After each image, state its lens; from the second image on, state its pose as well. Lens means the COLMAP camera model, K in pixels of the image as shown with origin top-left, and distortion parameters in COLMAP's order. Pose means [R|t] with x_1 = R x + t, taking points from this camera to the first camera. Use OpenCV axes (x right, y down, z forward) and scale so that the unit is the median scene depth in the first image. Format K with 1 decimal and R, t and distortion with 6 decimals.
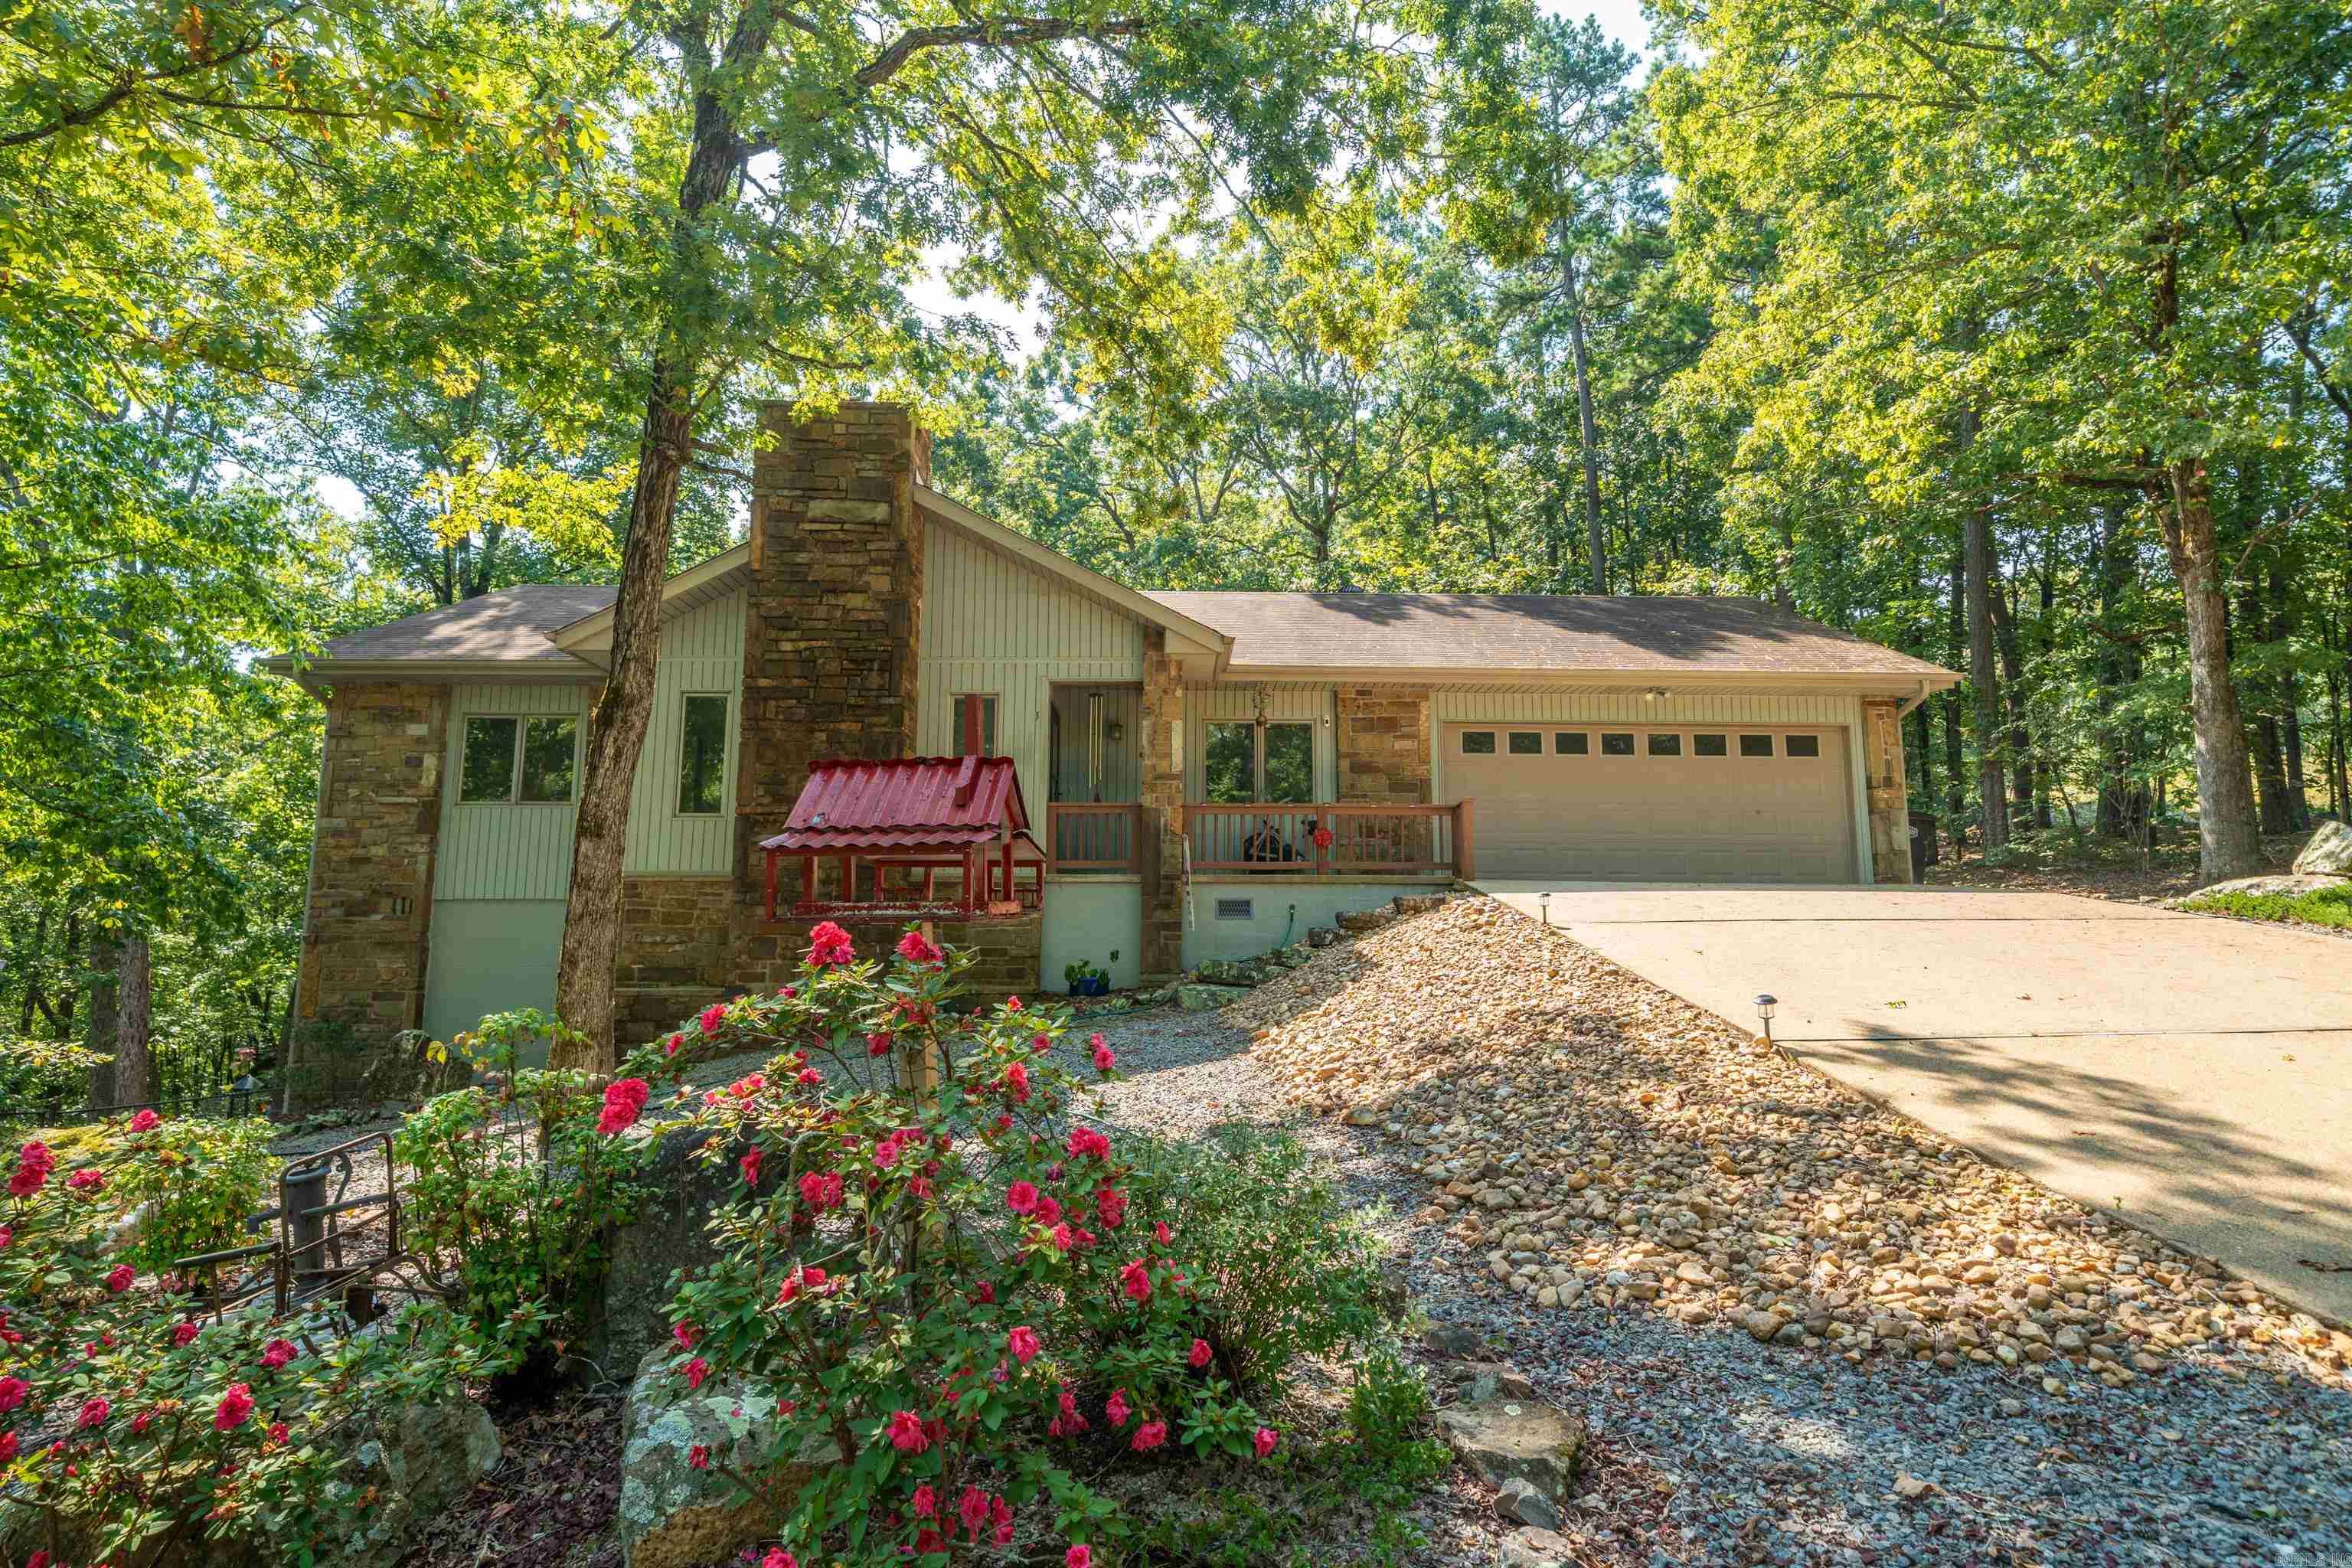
lens RADIAL K [[1073.0, 0, 1176.0], [0, 1073.0, 784.0], [0, 0, 1]] dist [-0.002154, -0.000290]
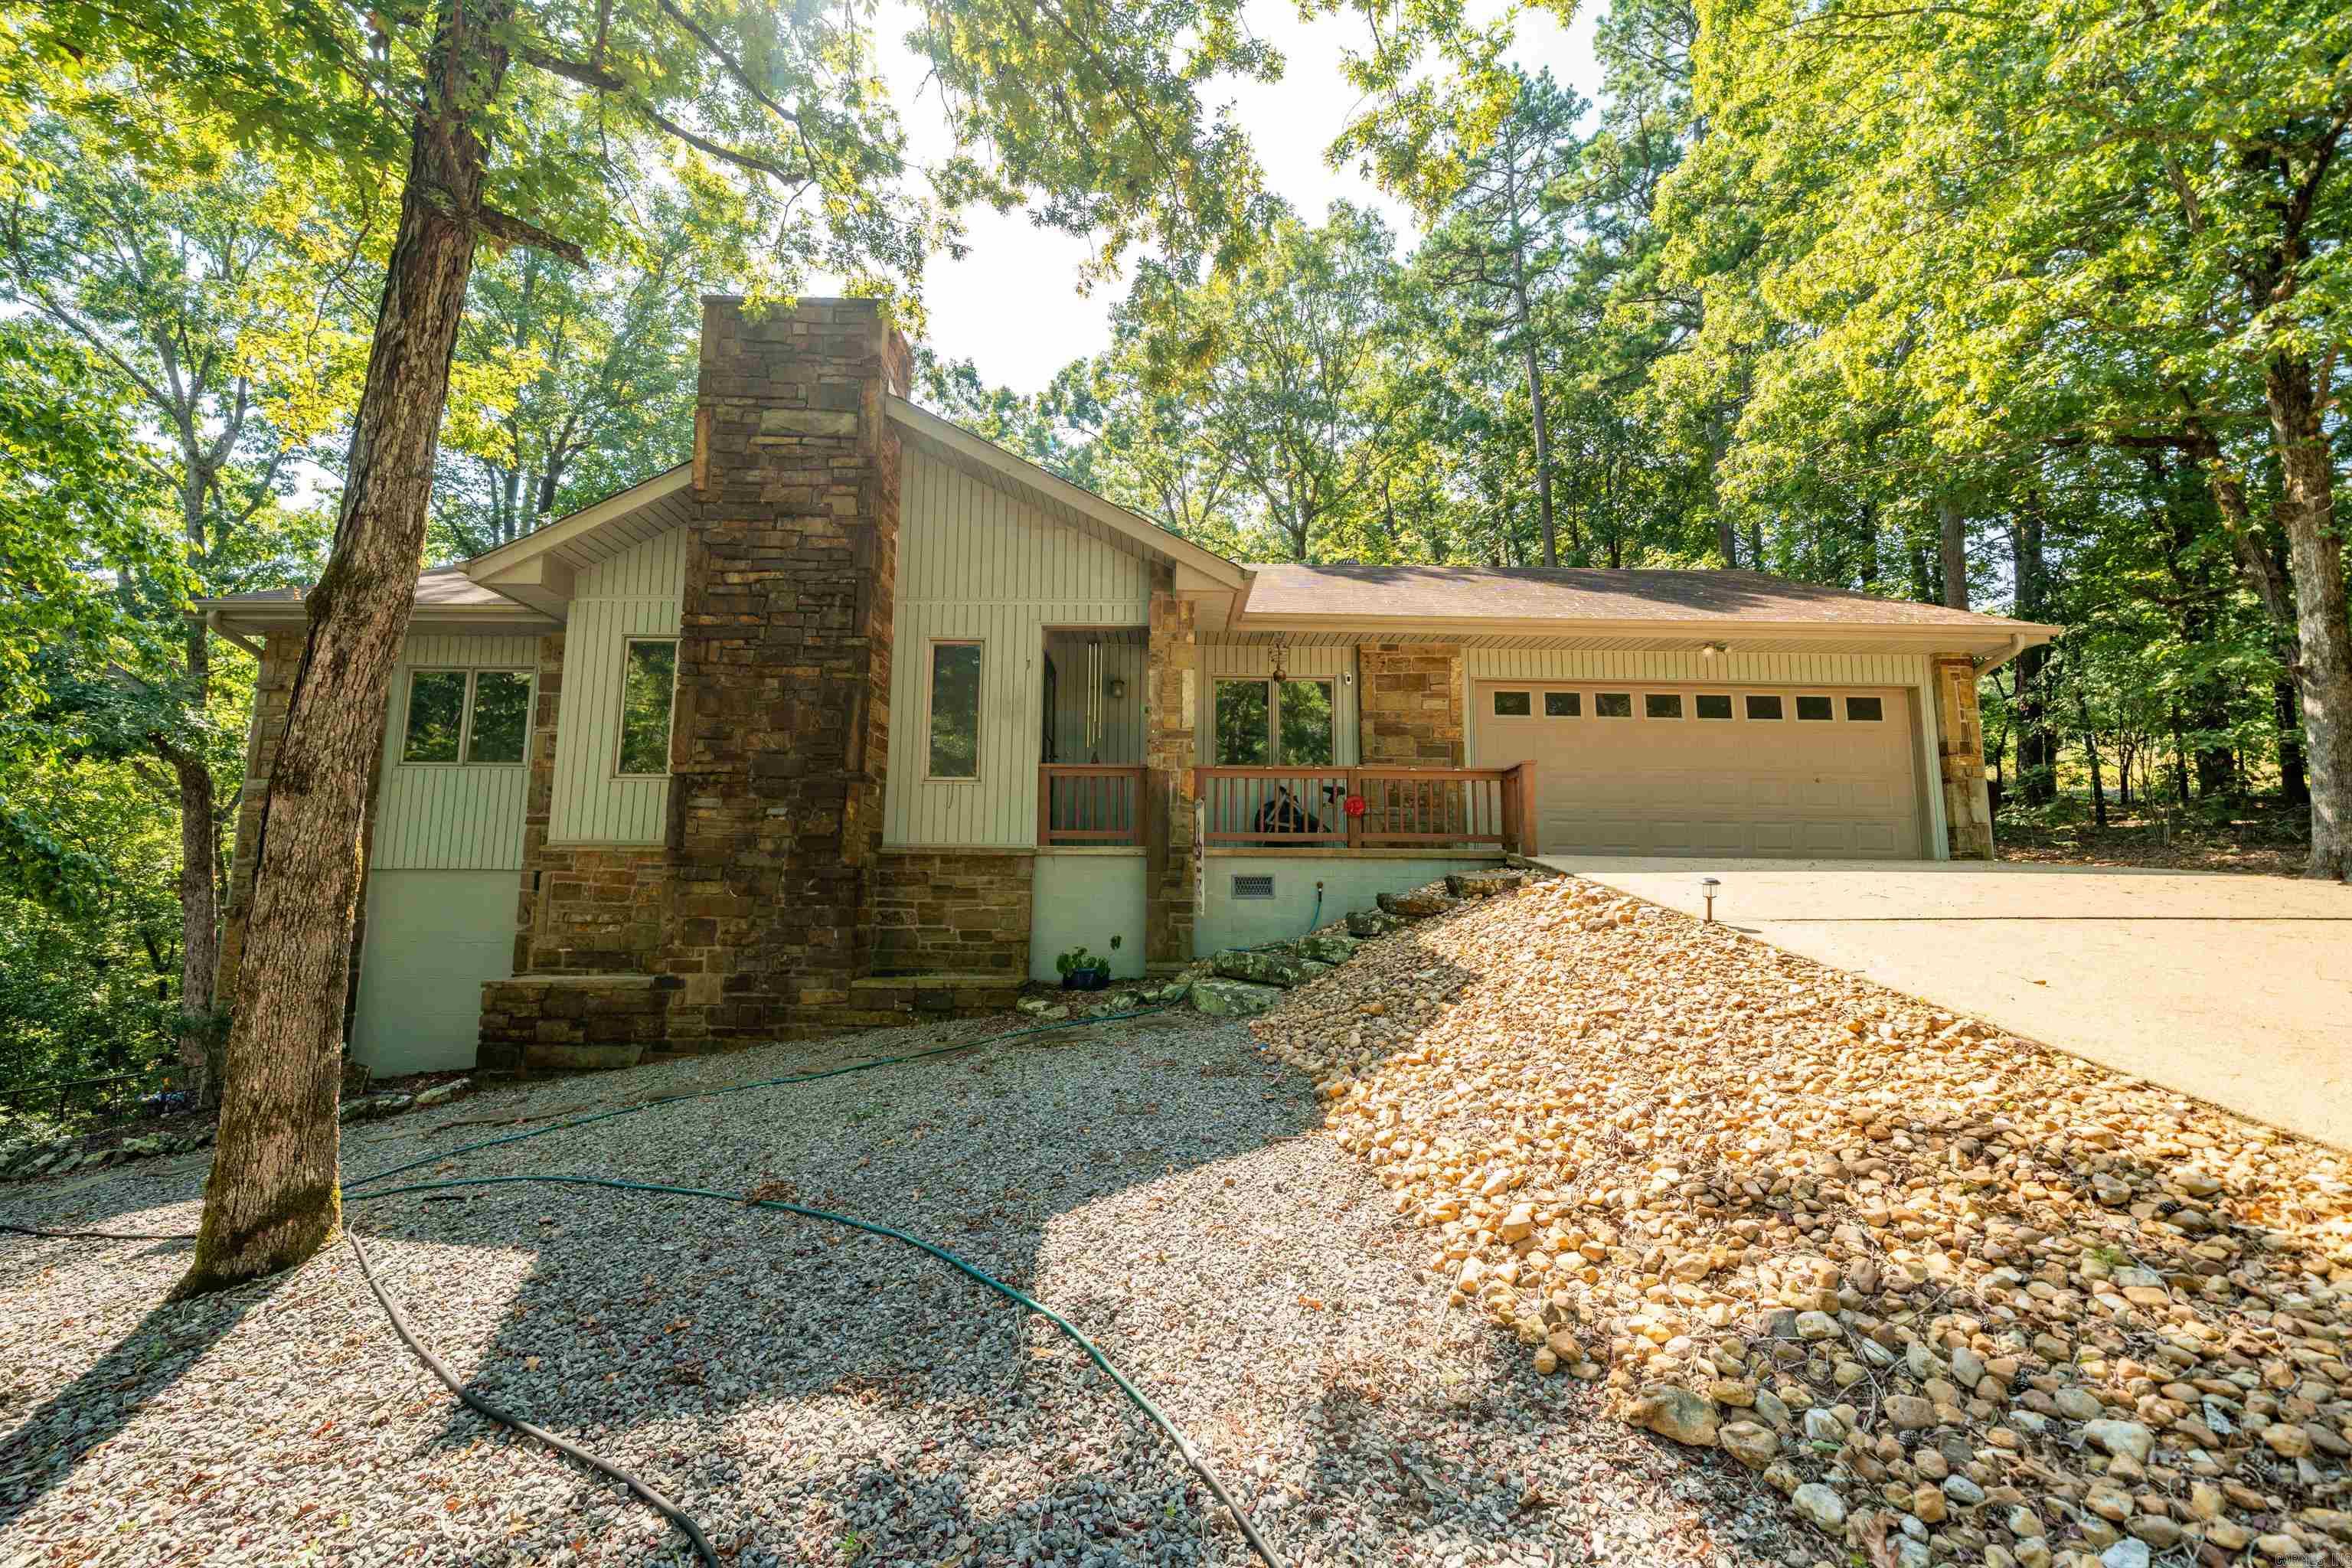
lens RADIAL K [[880.2, 0, 1146.5], [0, 880.2, 770.8], [0, 0, 1]] dist [0.000946, 0.000080]
pose [[0.999838, 0.004031, -0.017516, -0.018180], [-0.003927, 0.999975, 0.005960, 0.016766], [0.017540, -0.005890, 0.999829, 0.258747]]
